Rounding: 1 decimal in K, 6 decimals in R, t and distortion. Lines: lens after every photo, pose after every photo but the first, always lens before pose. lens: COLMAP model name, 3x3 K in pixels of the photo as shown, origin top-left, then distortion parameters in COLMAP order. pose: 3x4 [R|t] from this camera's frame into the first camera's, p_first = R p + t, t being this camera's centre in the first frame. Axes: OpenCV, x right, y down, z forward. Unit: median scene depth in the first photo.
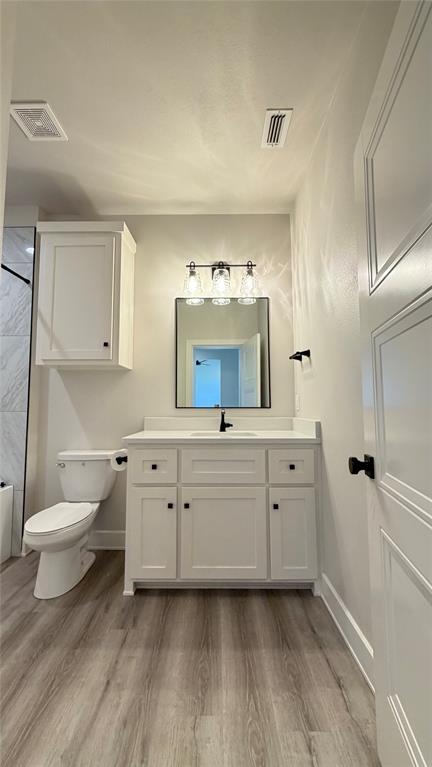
lens RADIAL K [[306.3, 0, 216.4], [0, 306.3, 380.9], [0, 0, 1]] dist [0.000892, -0.000129]
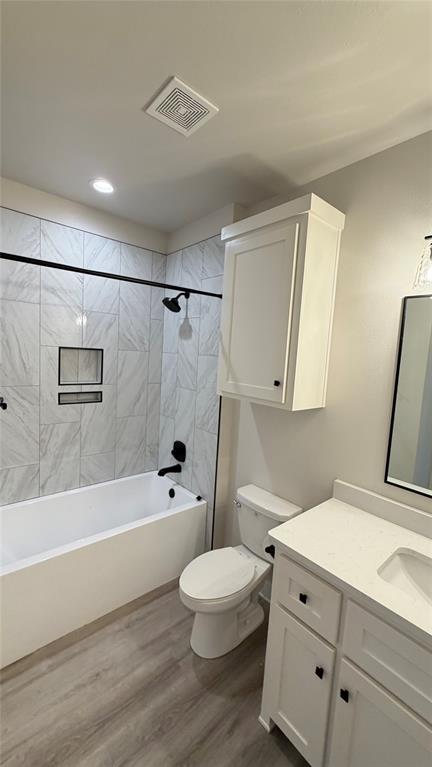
lens RADIAL K [[306.3, 0, 210.0], [0, 306.3, 385.3], [0, 0, 1]] dist [0.000892, -0.000129]
pose [[0.655276, 0.113586, -0.746801, 0.087657], [0.003799, 0.988122, 0.153623, -0.226184], [0.755380, -0.103503, 0.647061, 0.390561]]
